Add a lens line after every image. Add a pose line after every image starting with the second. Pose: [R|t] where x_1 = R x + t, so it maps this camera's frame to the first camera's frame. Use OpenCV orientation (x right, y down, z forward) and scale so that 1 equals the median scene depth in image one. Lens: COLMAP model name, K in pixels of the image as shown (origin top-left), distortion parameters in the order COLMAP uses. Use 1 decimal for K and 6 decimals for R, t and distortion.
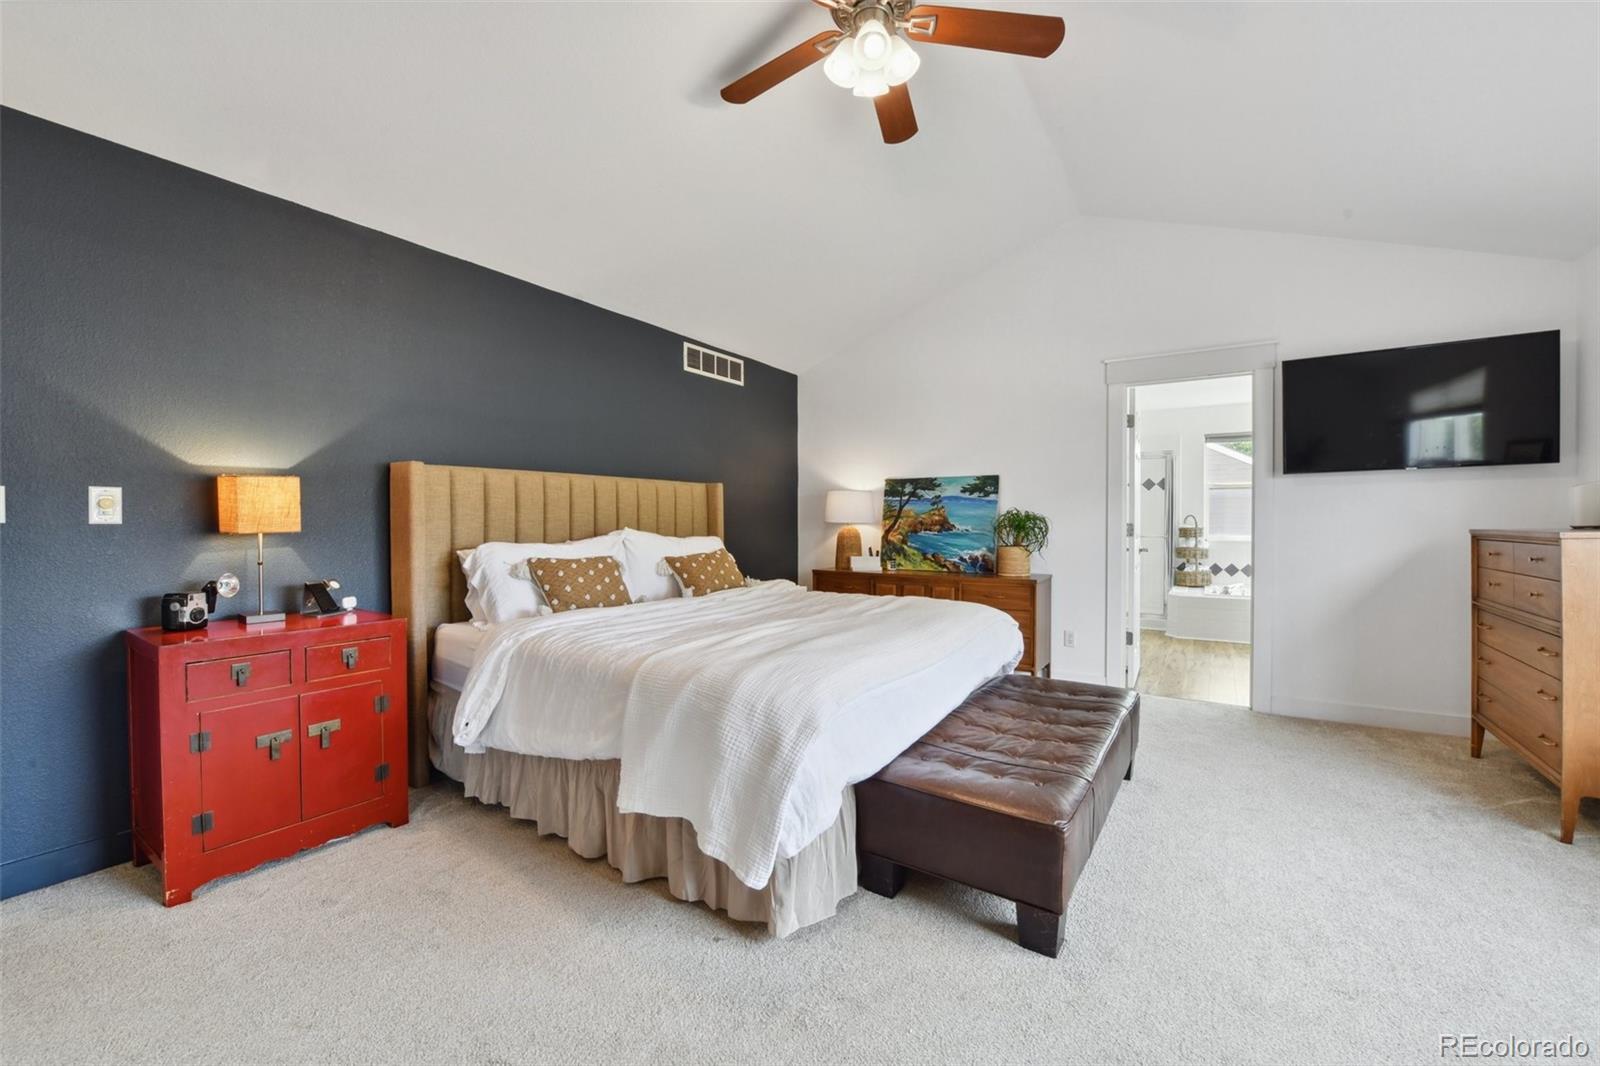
lens RADIAL K [[650.0, 0, 800.0], [0, 650.0, 533.0], [0, 0, 1]] dist [-0.016754, -0.000141]
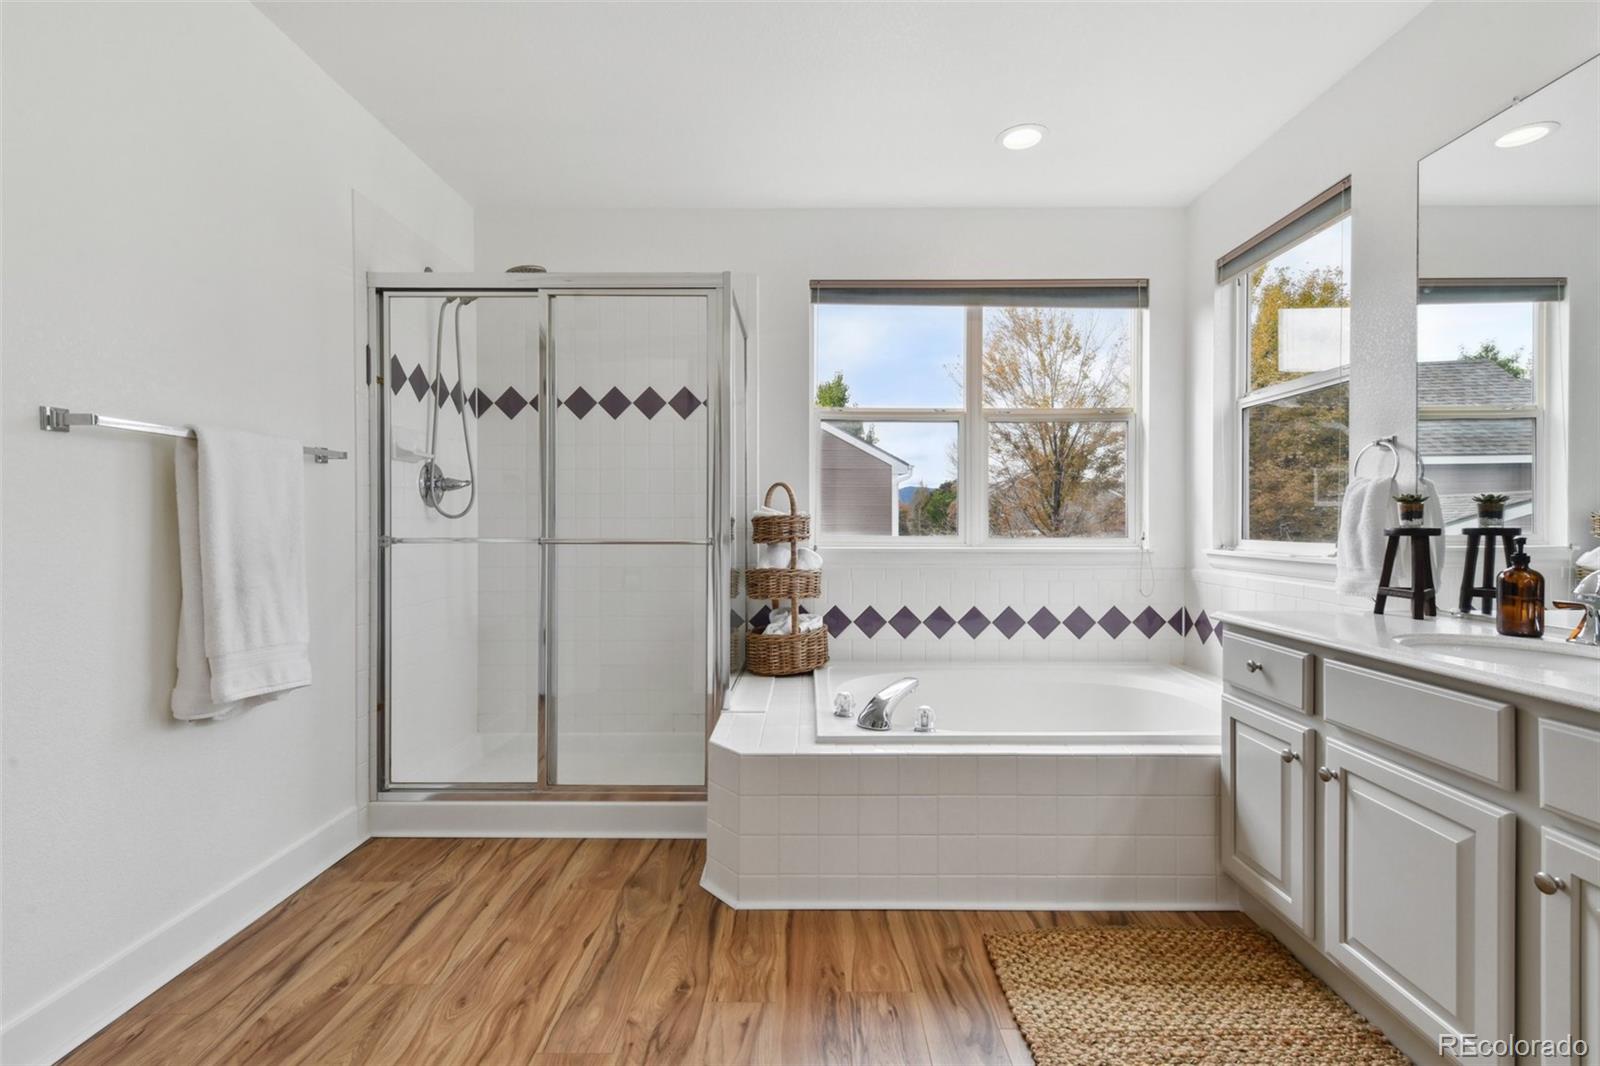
lens RADIAL K [[738.7, 0, 800.0], [0, 738.7, 533.0], [0, 0, 1]] dist [0.000015, -0.000003]
pose [[0.849789, -0.008070, 0.527061, 0.389612], [0.007917, 0.999965, 0.002546, 0.000543], [-0.527064, 0.002009, 0.849823, 0.631198]]
